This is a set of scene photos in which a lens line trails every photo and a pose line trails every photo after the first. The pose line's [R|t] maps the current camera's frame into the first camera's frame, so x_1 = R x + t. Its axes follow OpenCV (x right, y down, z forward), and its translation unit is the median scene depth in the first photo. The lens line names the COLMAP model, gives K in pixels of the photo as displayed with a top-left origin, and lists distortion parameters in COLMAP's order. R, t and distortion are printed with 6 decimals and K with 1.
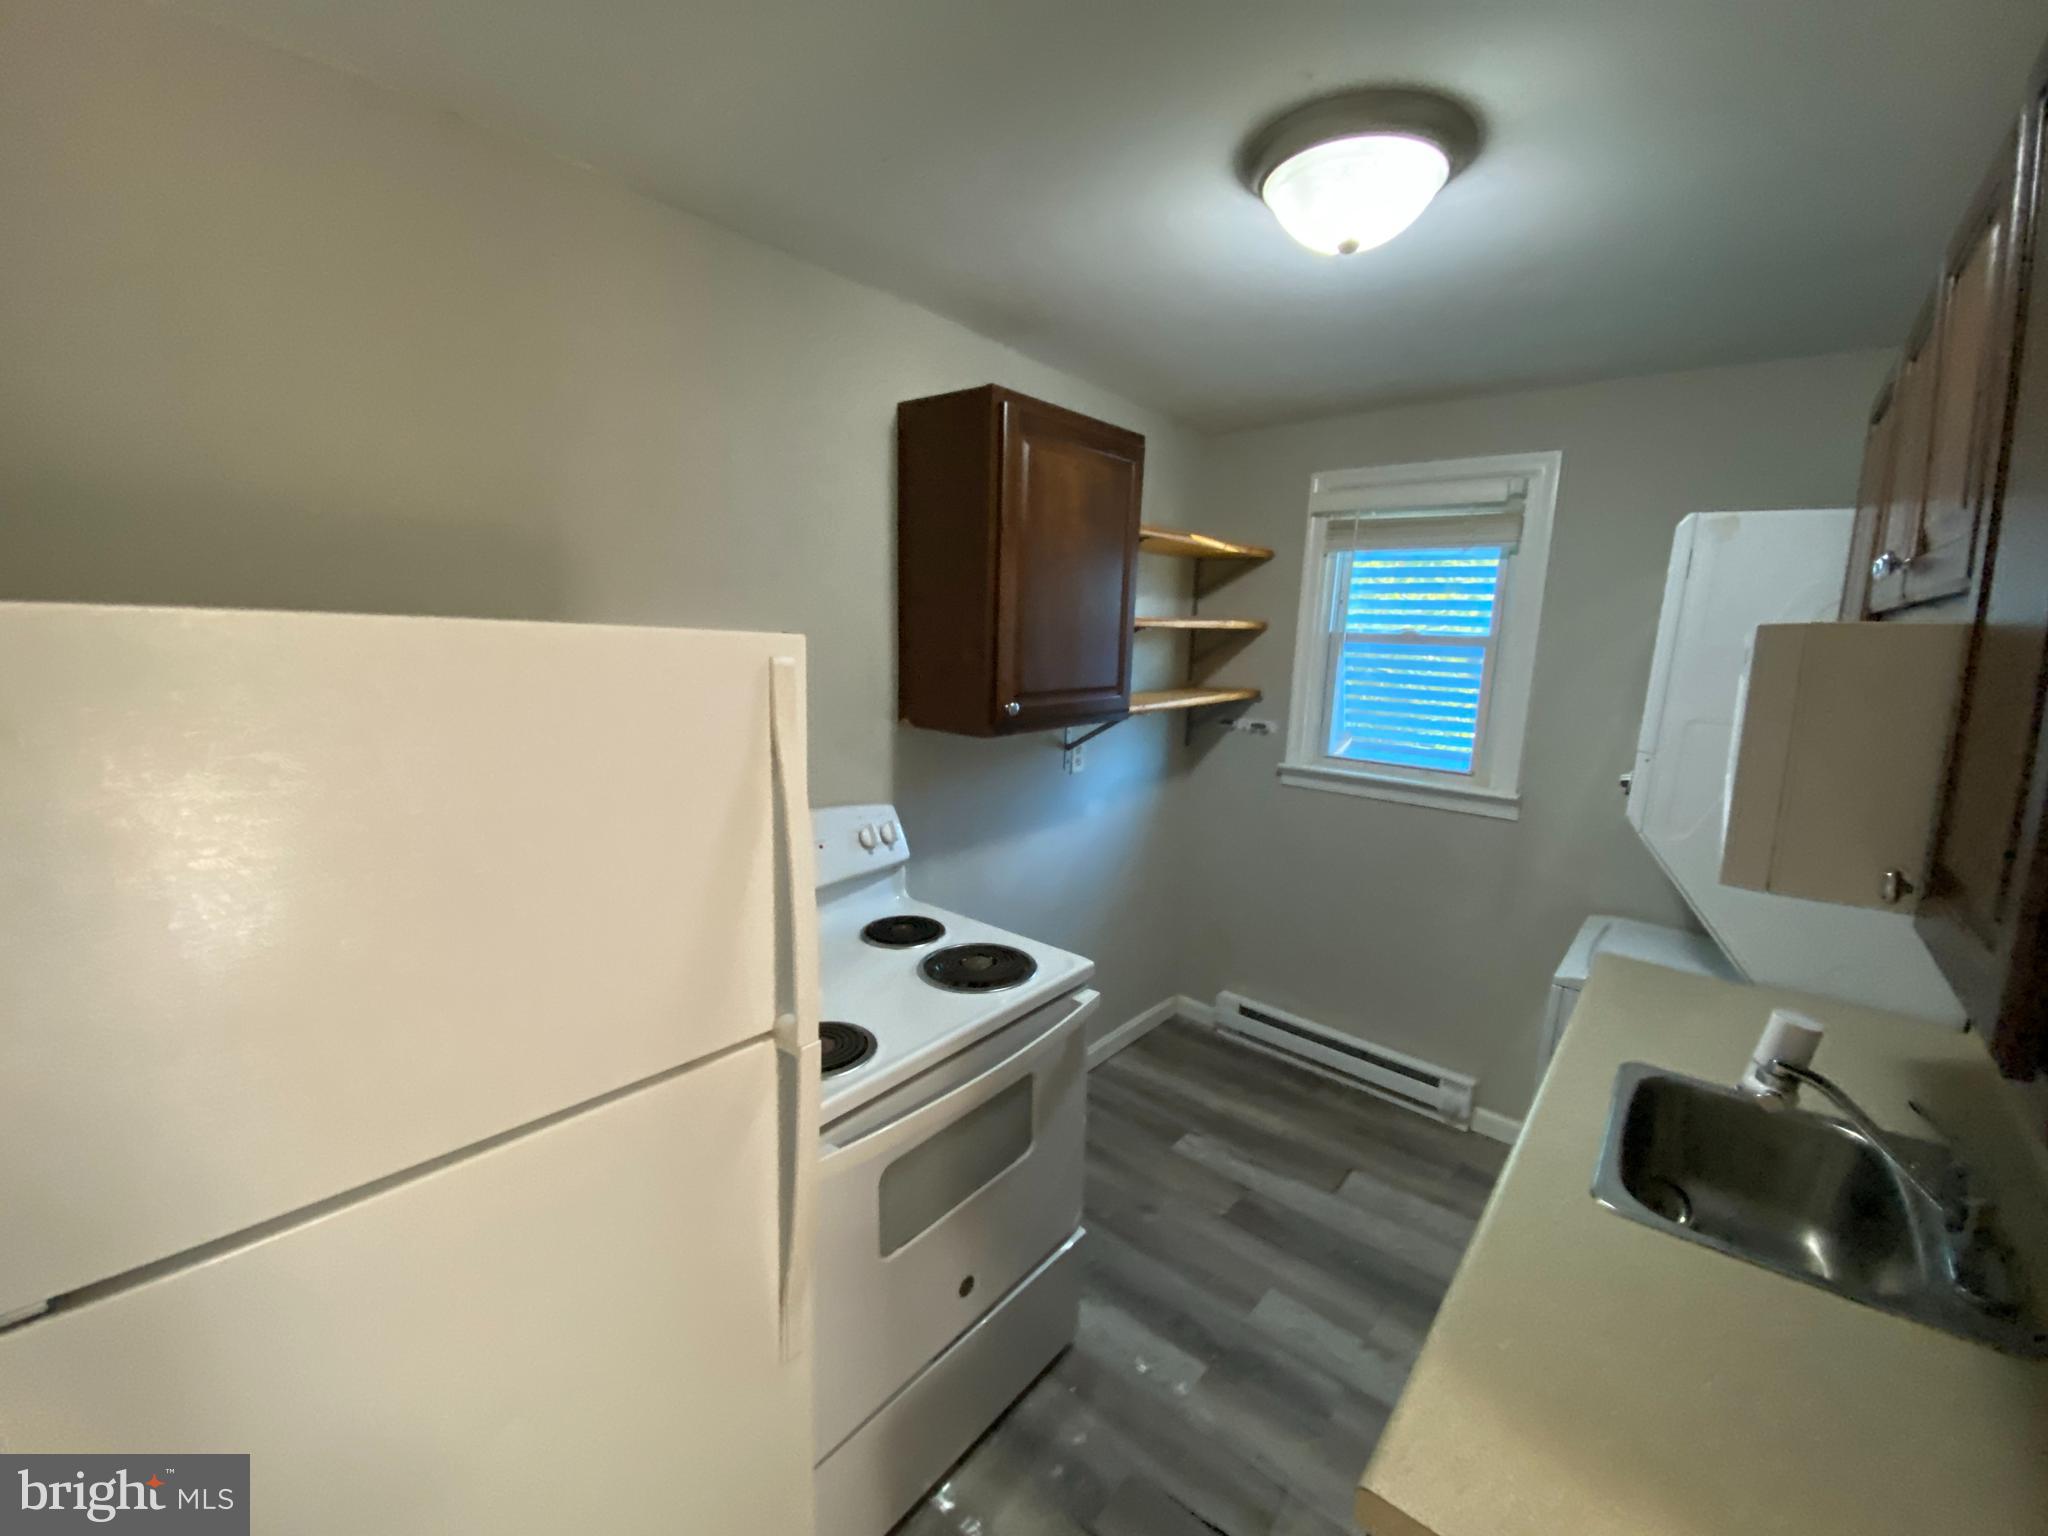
lens RADIAL K [[838.7, 0, 1014.7], [0, 838.7, 776.5], [0, 0, 1]] dist [0.022919, -0.019758]
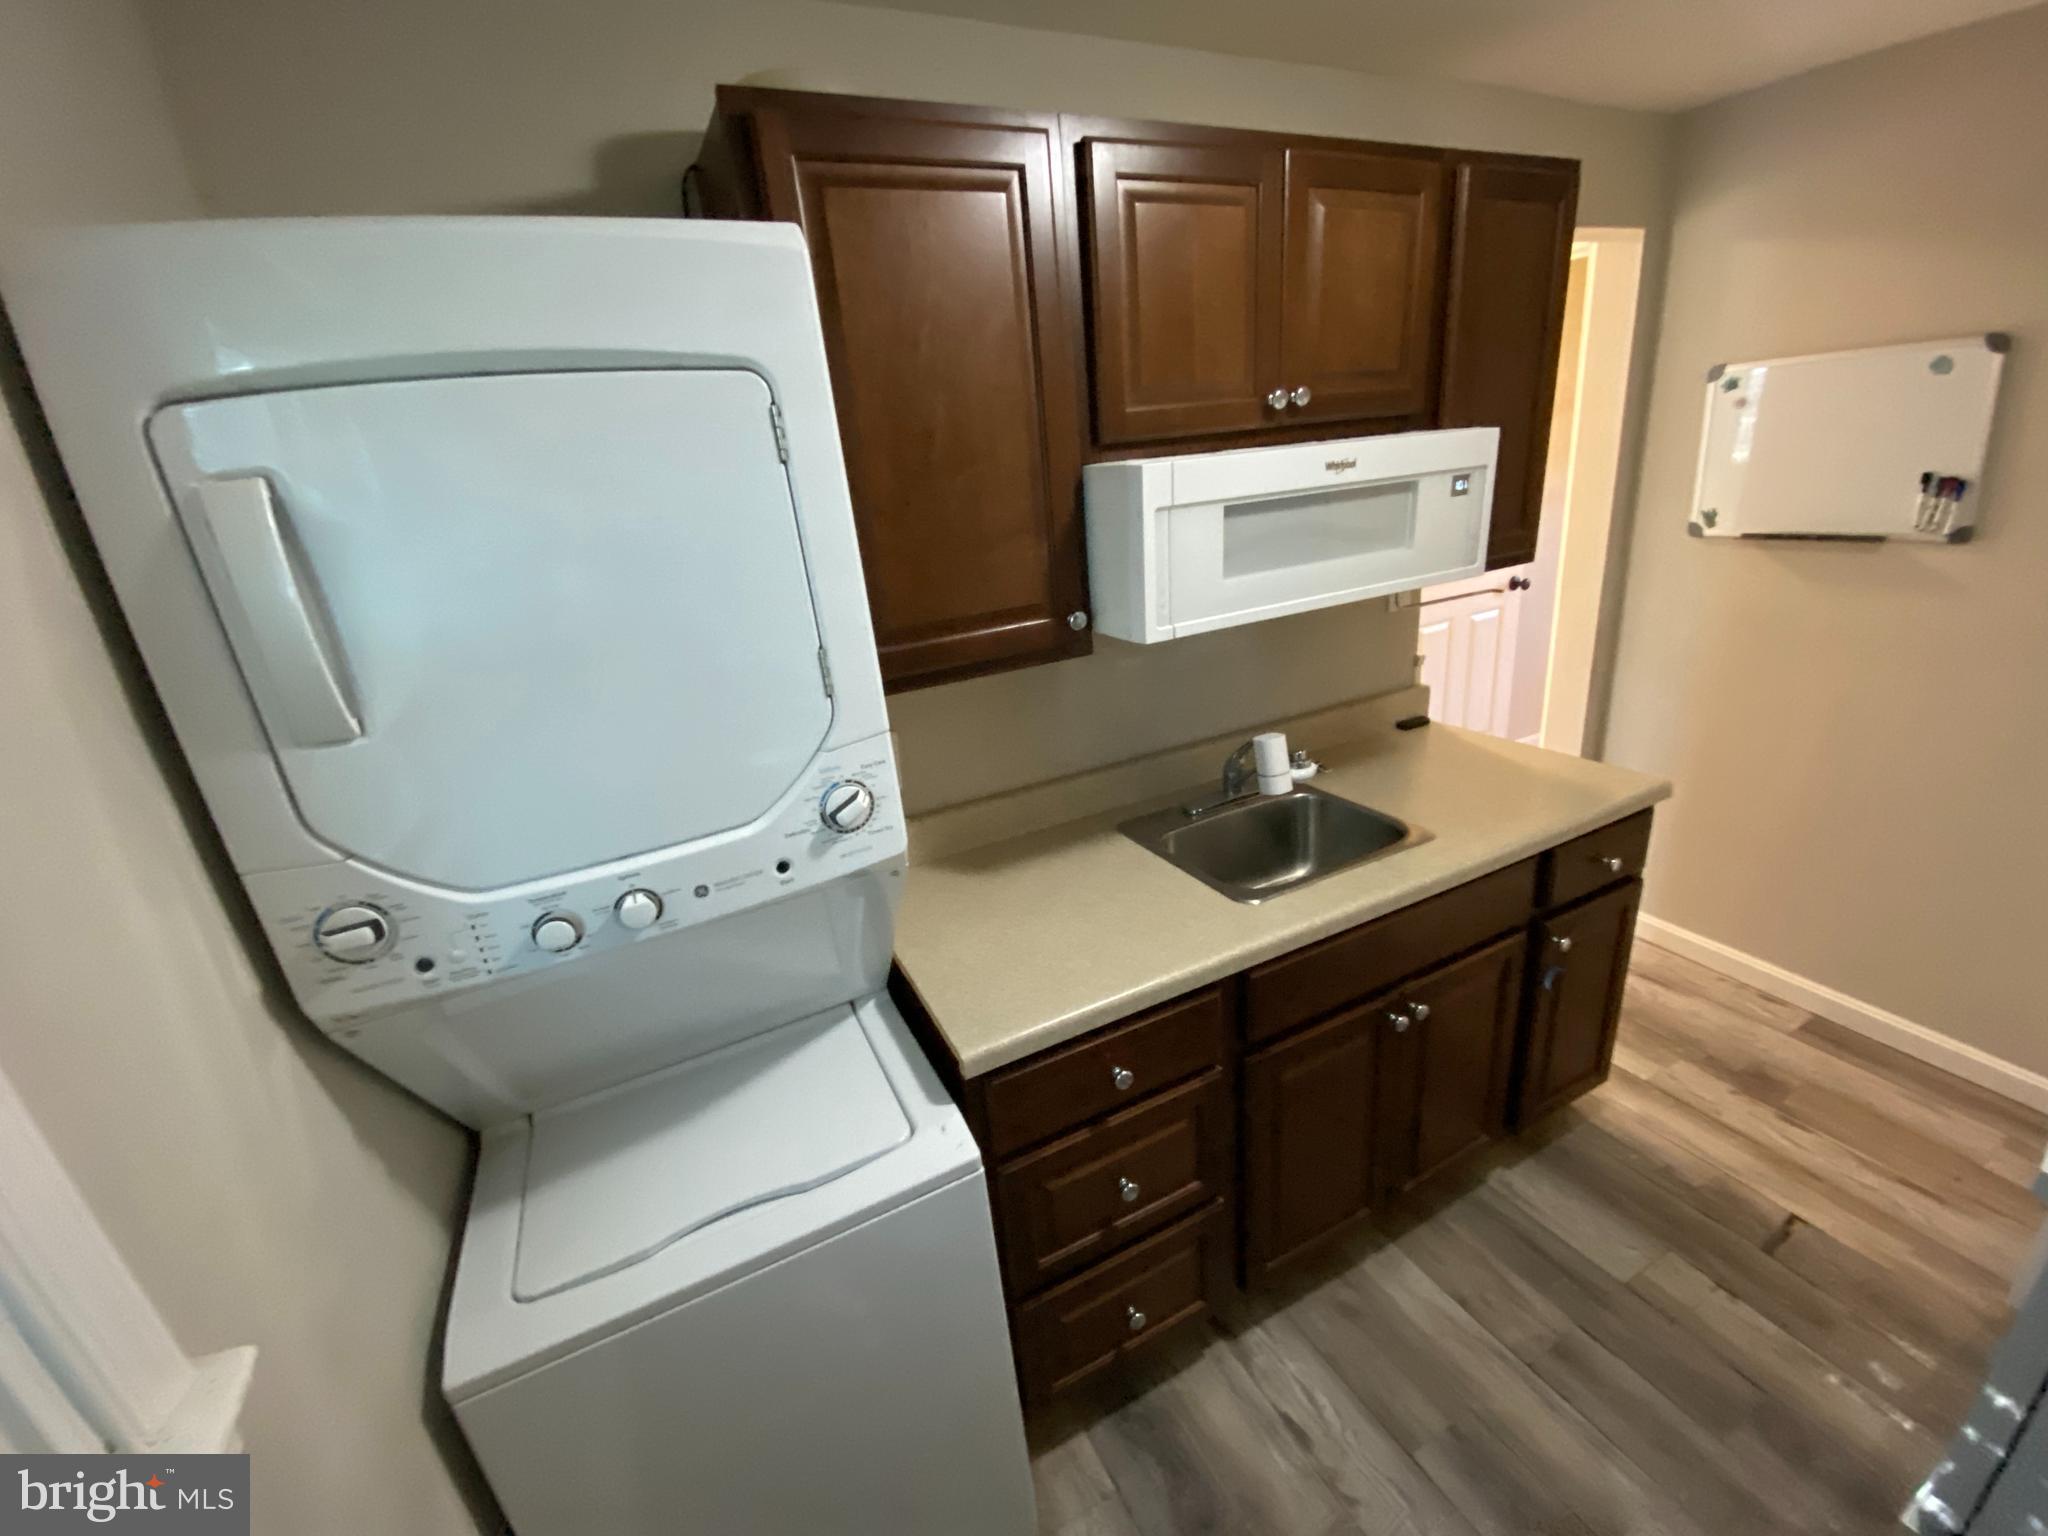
lens RADIAL K [[838.7, 0, 1018.4], [0, 838.7, 770.7], [0, 0, 1]] dist [0.022919, -0.019758]
pose [[-0.918708, -0.090919, 0.384330, 0.498273], [0.124553, 0.856779, 0.500417, -0.271022], [-0.374783, 0.507606, -0.775805, 1.463338]]
